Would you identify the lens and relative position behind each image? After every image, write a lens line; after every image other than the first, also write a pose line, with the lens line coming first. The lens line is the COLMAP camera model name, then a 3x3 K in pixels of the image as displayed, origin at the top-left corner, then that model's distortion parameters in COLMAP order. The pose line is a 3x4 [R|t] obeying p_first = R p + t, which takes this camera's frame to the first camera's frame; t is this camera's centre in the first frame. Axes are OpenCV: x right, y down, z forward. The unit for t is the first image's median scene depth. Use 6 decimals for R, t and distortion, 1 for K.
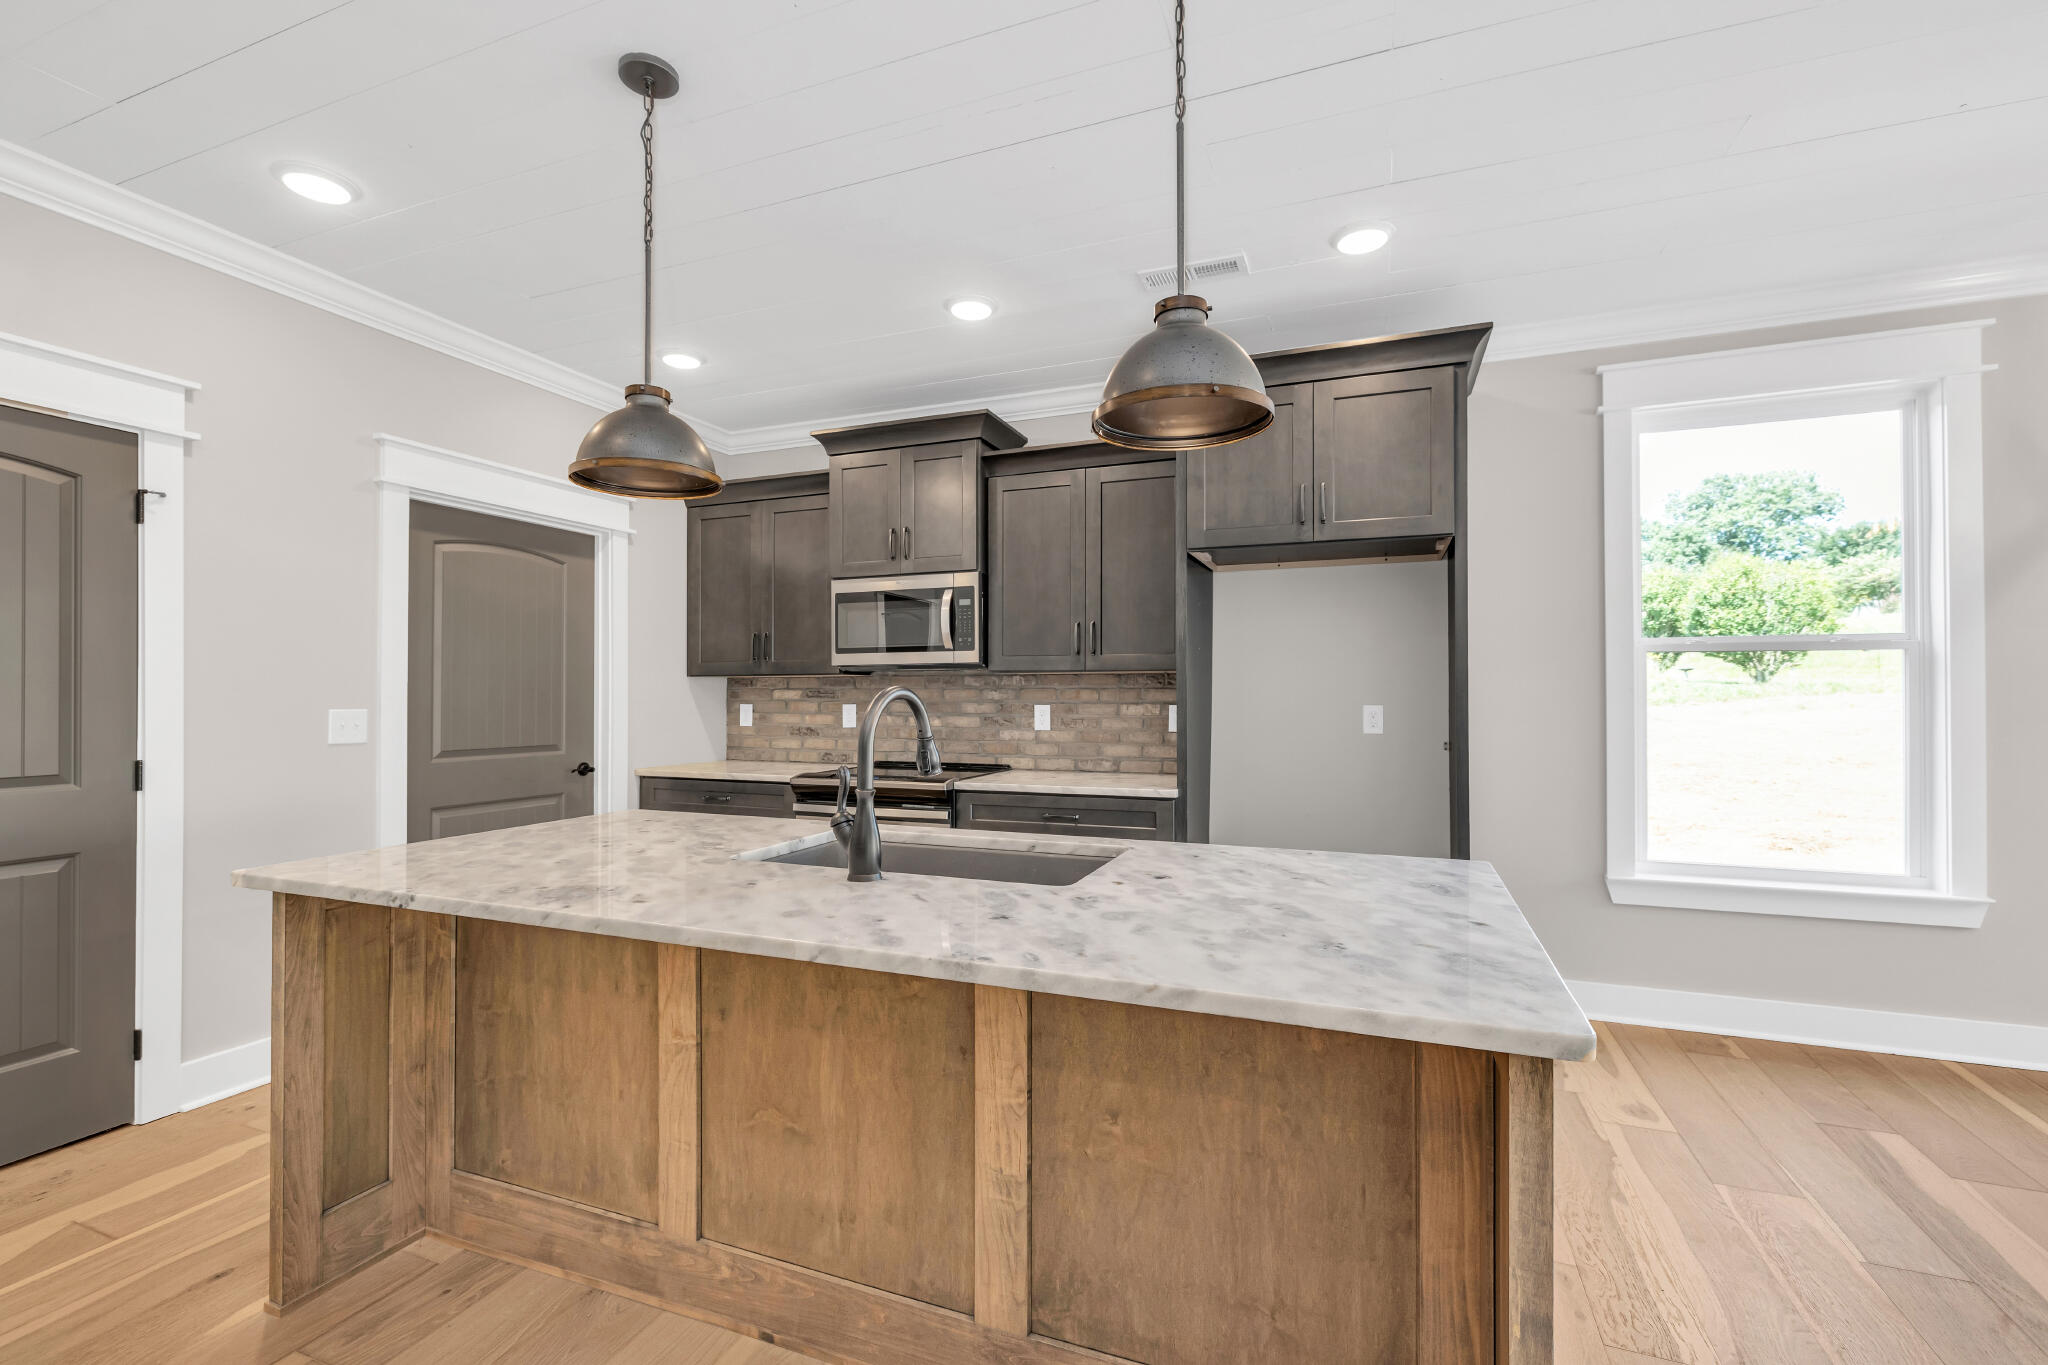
lens RADIAL K [[887.9, 0, 1030.6], [0, 887.9, 689.0], [0, 0, 1]] dist [0.001290, 0.000020]
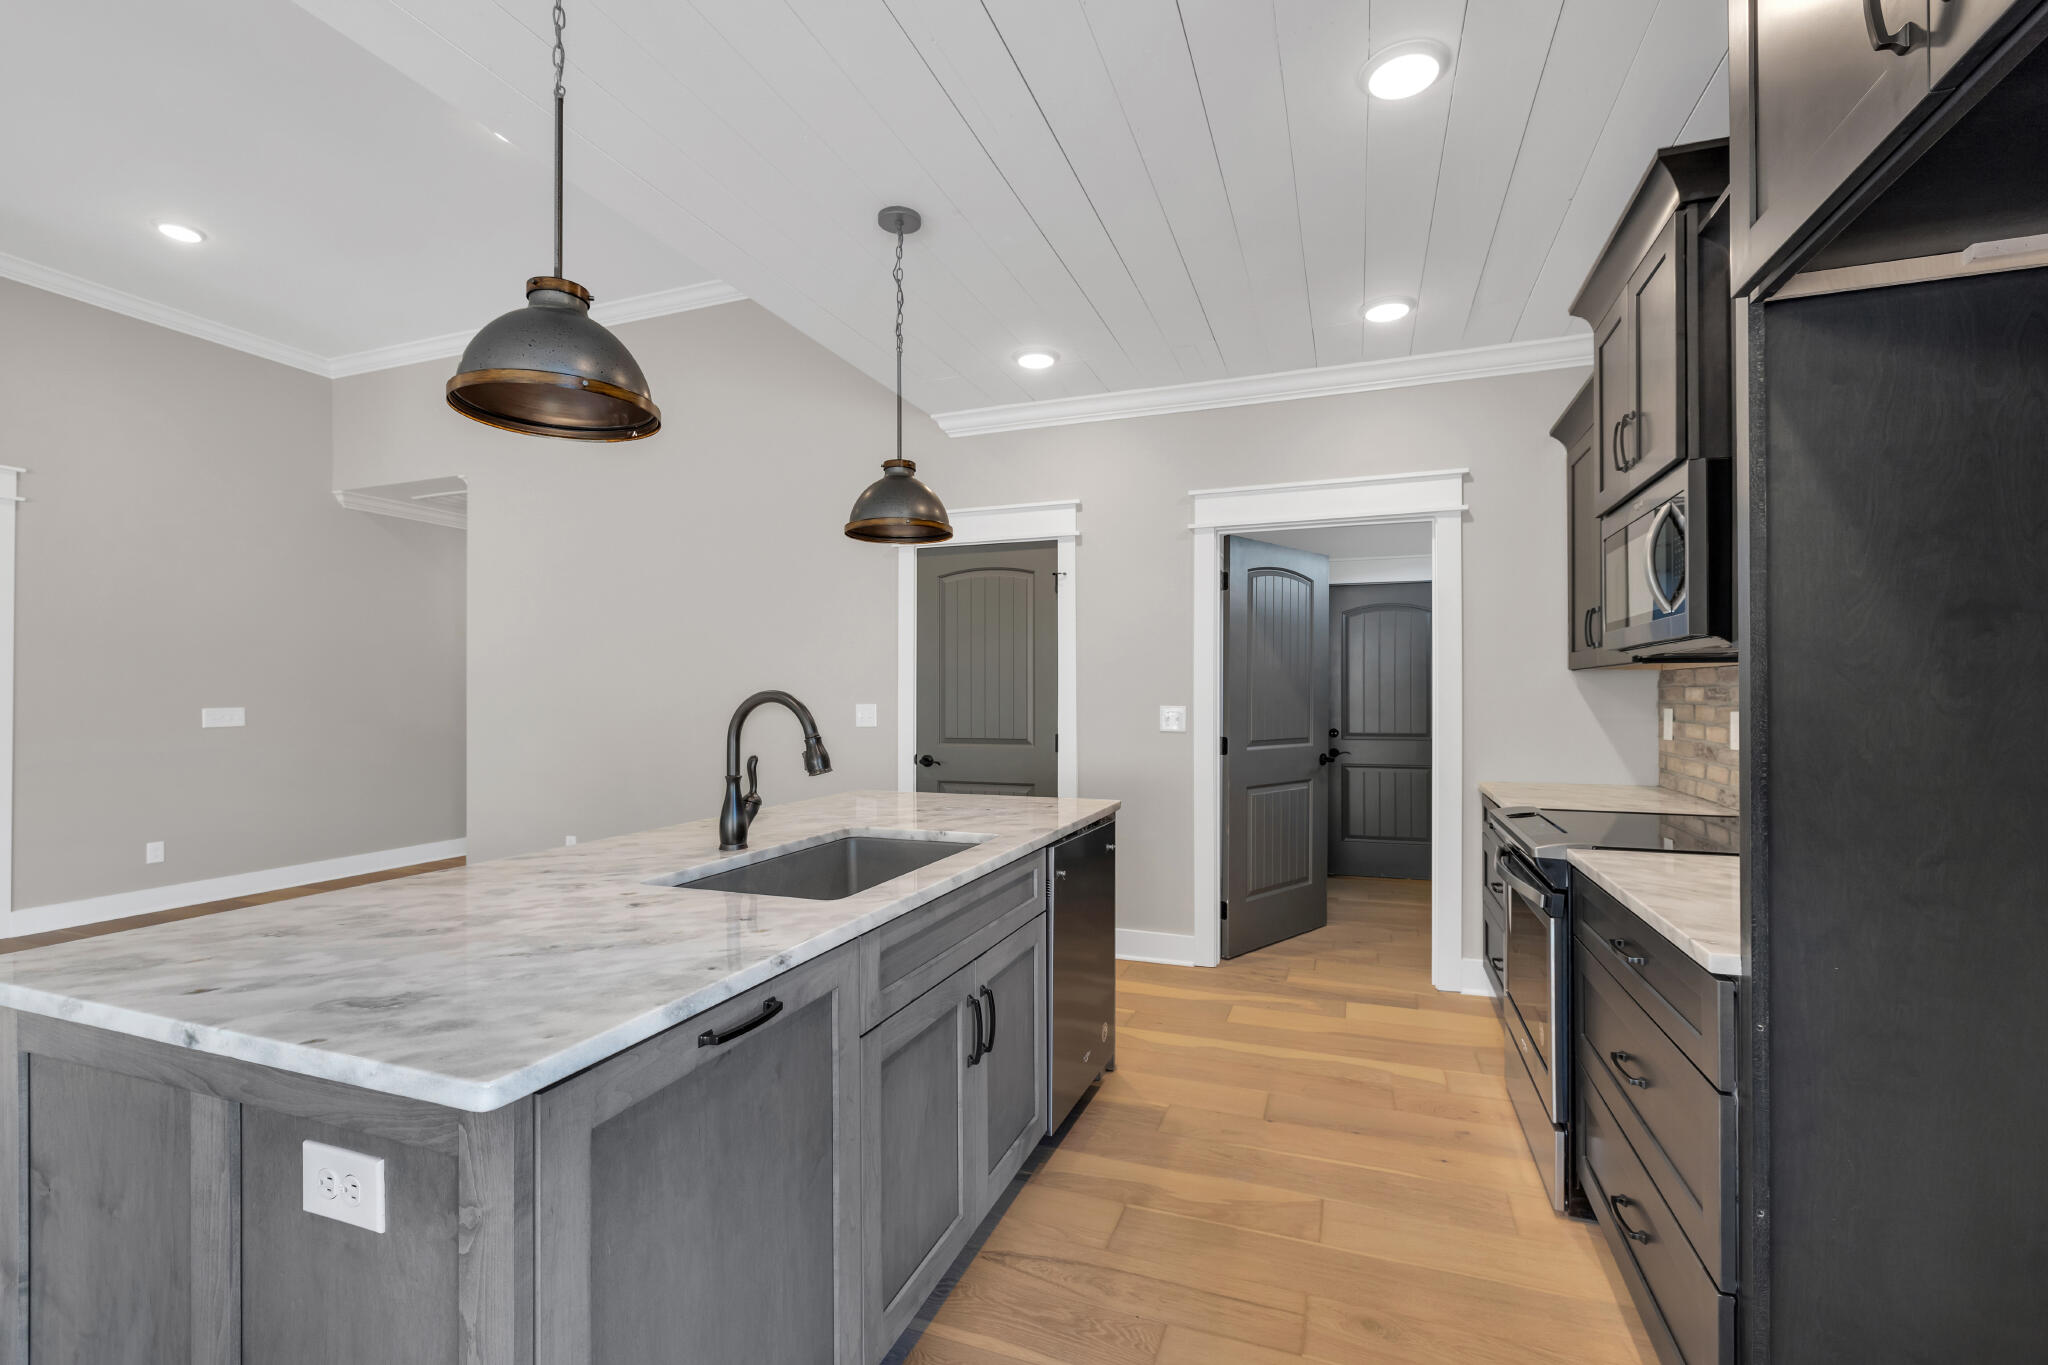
lens RADIAL K [[887.9, 0, 1027.7], [0, 887.9, 686.1], [0, 0, 1]] dist [0.001290, 0.000020]
pose [[0.018498, -0.003716, -0.999822, 0.546712], [0.009136, 0.999952, -0.003547, -0.004259], [0.999787, -0.009069, 0.018531, 0.740712]]
